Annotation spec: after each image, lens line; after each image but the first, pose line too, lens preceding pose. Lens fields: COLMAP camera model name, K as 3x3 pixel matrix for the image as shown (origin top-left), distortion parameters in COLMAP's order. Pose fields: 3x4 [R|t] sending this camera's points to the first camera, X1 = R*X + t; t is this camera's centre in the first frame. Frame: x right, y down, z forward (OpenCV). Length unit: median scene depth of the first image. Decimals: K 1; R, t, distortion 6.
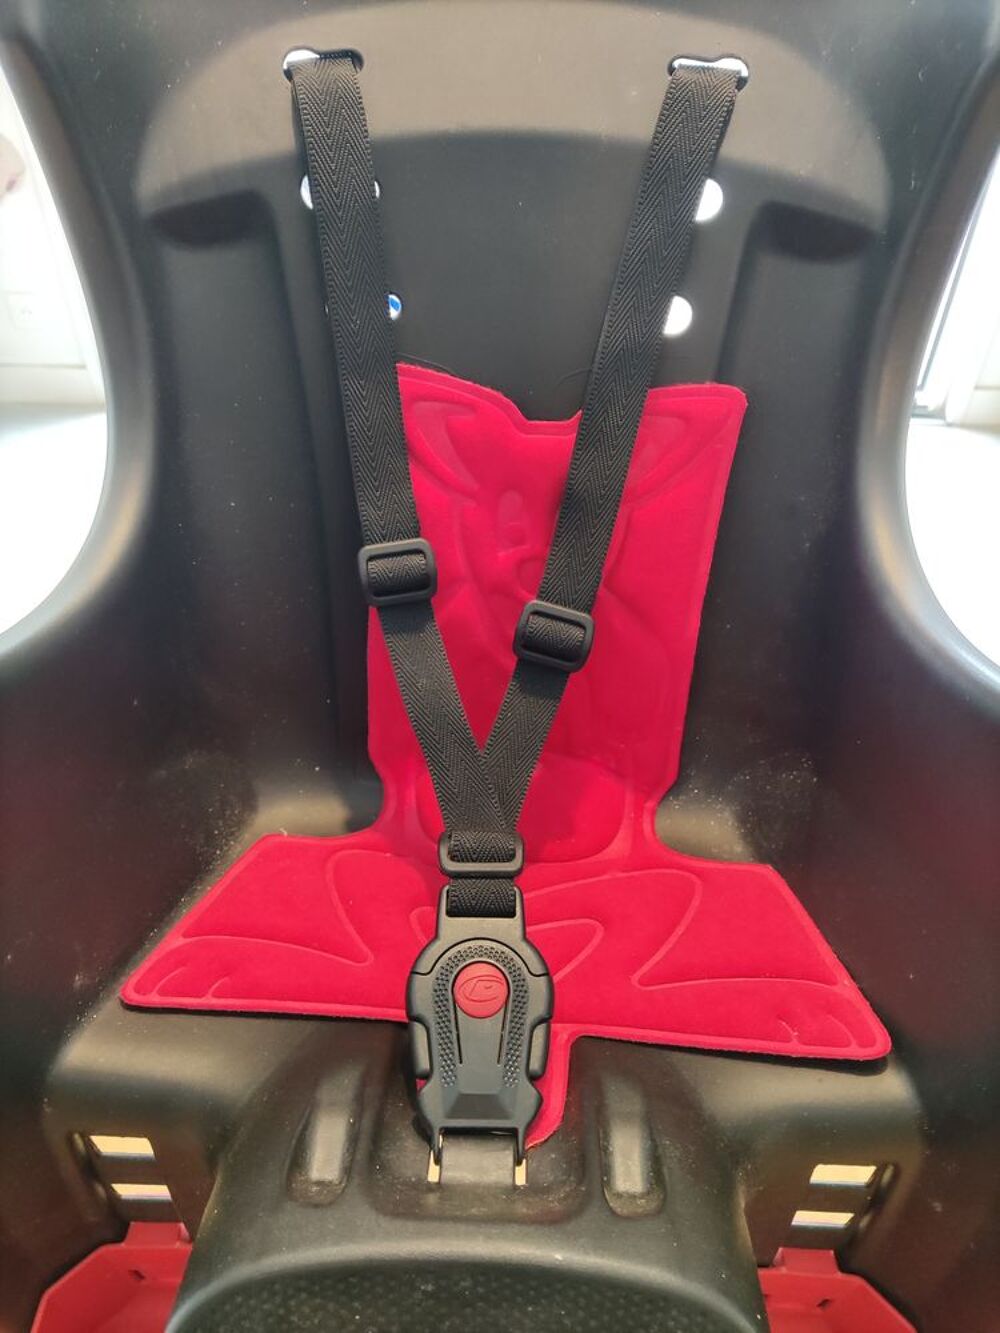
lens RADIAL K [[1027.0, 0, 491.9], [0, 1027.0, 662.8], [0, 0, 1]] dist [0.002097, -0.004725]
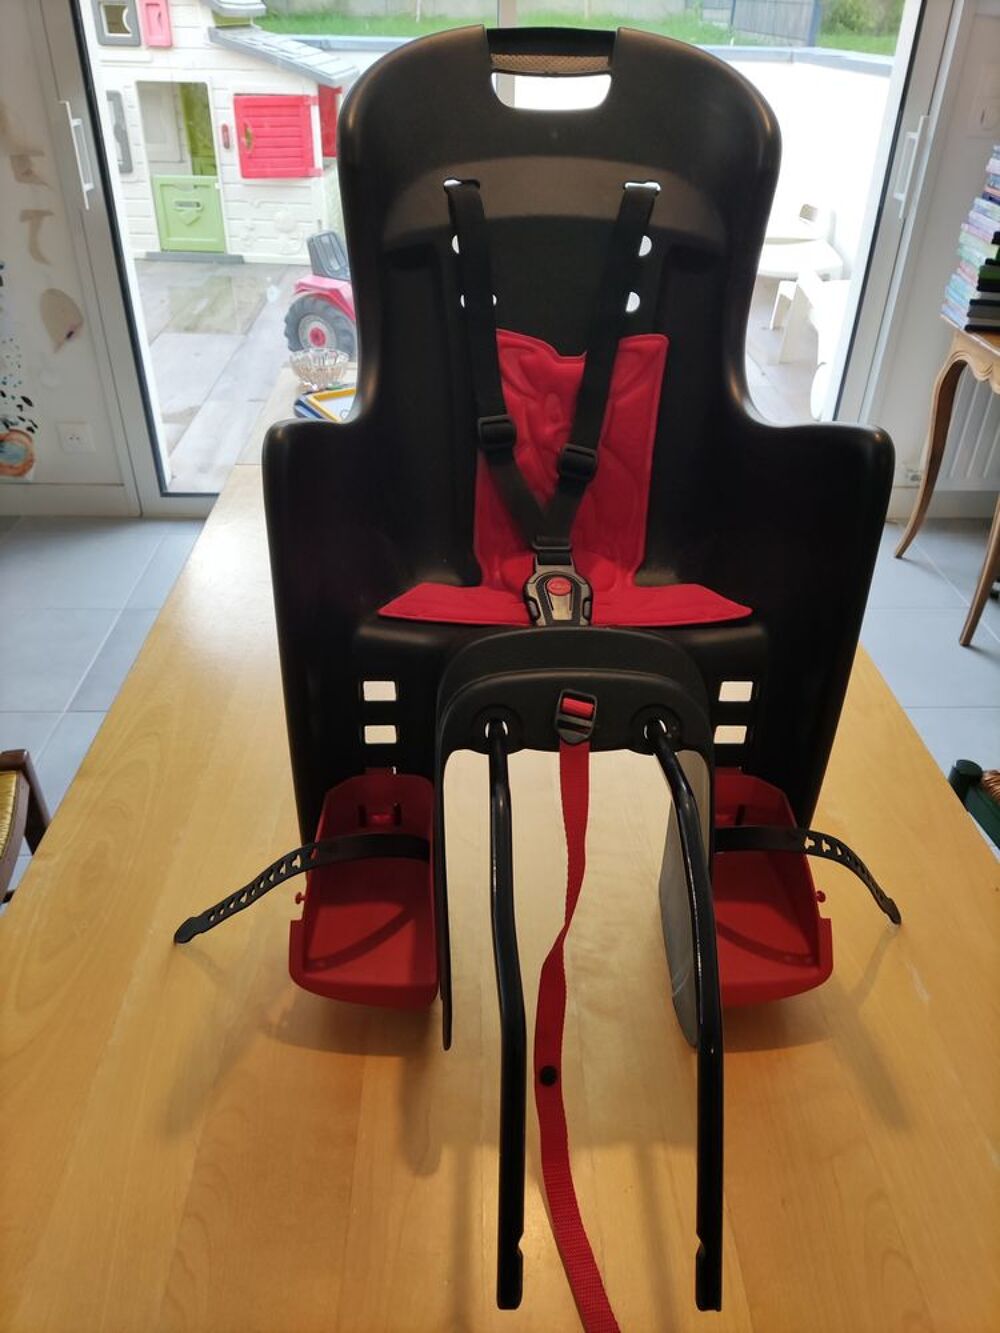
lens RADIAL K [[1002.3, 0, 500.0], [0, 1002.3, 666.5], [0, 0, 1]] dist [0.046248, -0.047875]
pose [[0.998088, -0.027294, 0.055449, -0.214333], [0.035149, 0.988653, -0.146047, 0.663309], [-0.050834, 0.147716, 0.987723, -0.864528]]
